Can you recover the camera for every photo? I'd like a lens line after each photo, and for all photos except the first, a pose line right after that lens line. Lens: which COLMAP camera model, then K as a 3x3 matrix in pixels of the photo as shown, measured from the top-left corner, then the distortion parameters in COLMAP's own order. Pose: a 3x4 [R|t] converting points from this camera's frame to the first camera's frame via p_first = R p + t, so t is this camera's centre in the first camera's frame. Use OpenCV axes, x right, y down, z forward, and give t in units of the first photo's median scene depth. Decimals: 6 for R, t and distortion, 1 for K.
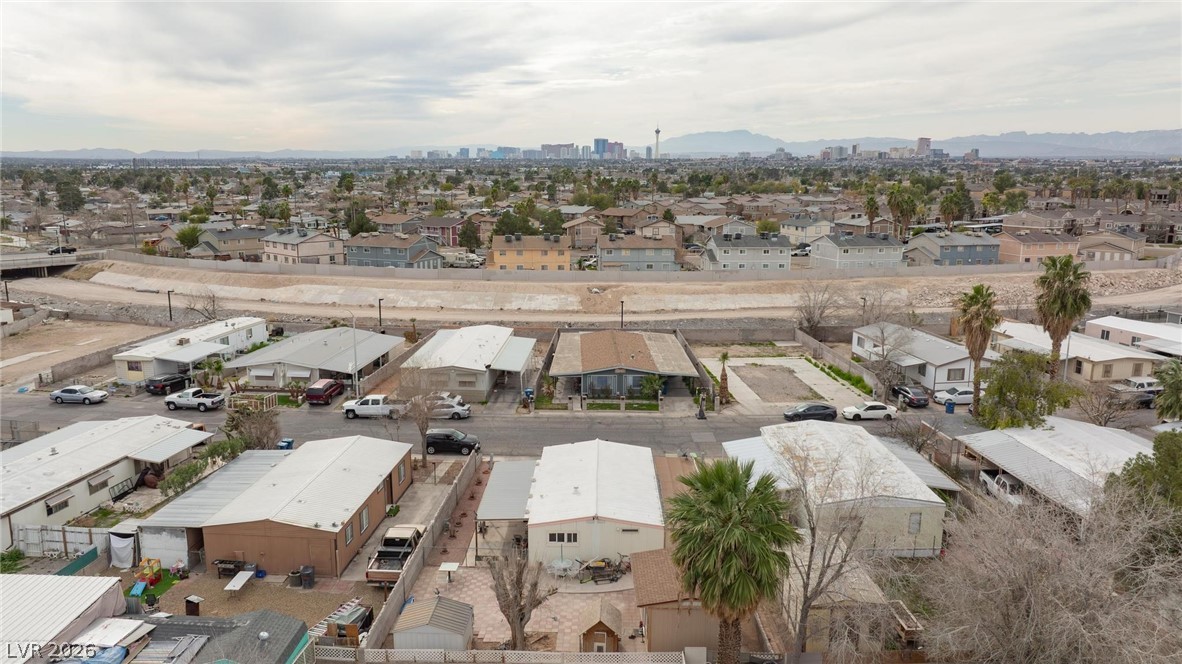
lens RADIAL K [[829.8, 0, 593.5], [0, 829.8, 332.7], [0, 0, 1]] dist [-0.050216, 0.059251]
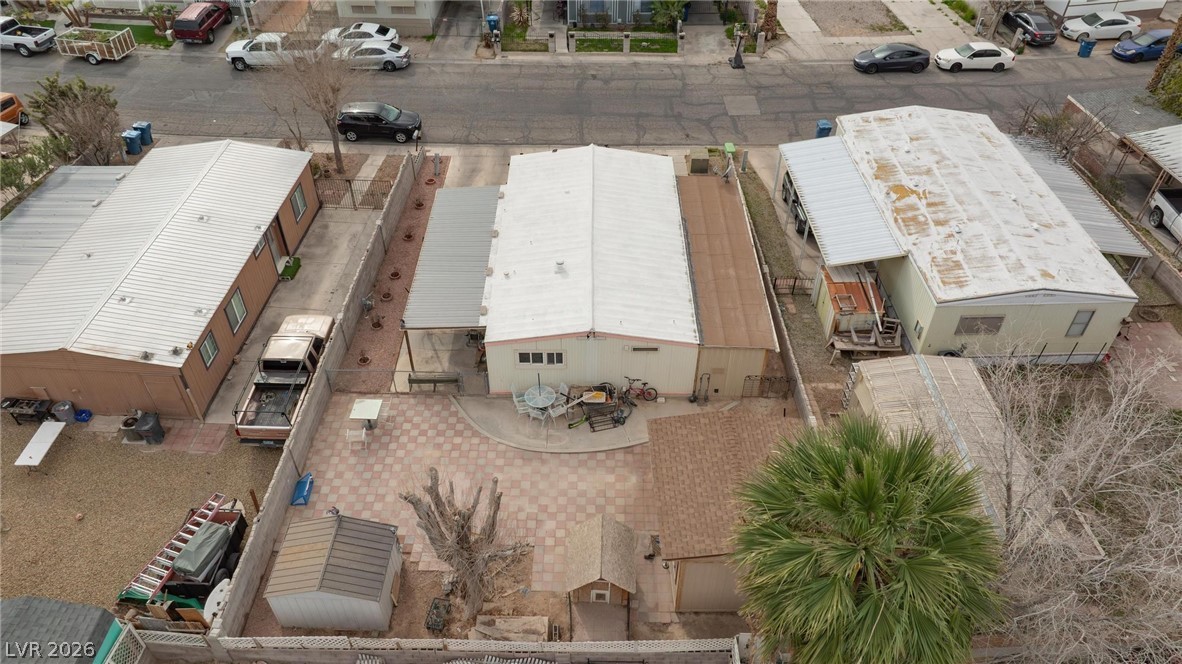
lens RADIAL K [[829.8, 0, 595.6], [0, 829.8, 332.4], [0, 0, 1]] dist [-0.050216, 0.059251]
pose [[0.999907, -0.006759, 0.011878, -0.001162], [-0.000189, 0.862208, 0.506554, -0.066756], [-0.013665, -0.506509, 0.862126, 0.318321]]
